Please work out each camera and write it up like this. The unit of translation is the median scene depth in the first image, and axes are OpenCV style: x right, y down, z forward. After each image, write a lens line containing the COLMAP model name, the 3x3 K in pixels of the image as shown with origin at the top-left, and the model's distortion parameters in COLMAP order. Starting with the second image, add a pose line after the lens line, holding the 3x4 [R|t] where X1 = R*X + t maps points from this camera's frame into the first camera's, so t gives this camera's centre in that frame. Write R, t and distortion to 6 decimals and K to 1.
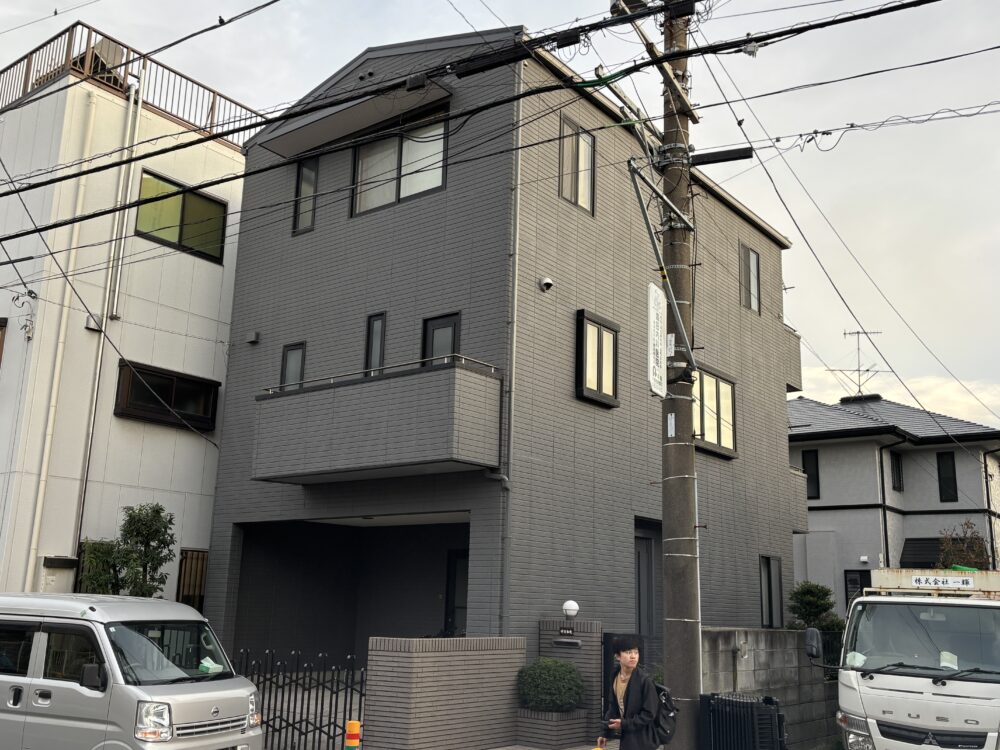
lens RADIAL K [[972.9, 0, 500.0], [0, 972.9, 375.0], [0, 0, 1]] dist [0.097878, -0.008636]
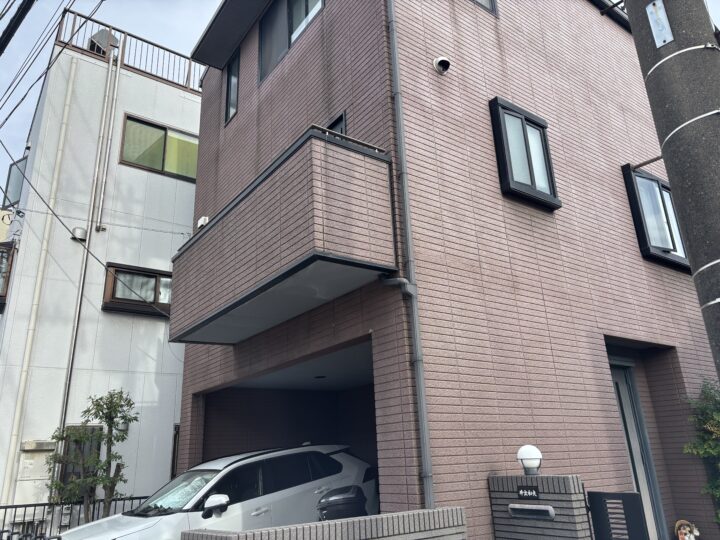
lens RADIAL K [[543.9, 0, 360.0], [0, 543.9, 270.0], [0, 0, 1]] dist [0.032033, 0.003880]
pose [[0.957292, -0.159389, -0.241220, 0.065506], [0.134894, 0.984168, -0.114967, 0.126805], [0.255725, 0.077518, 0.963637, 0.542323]]
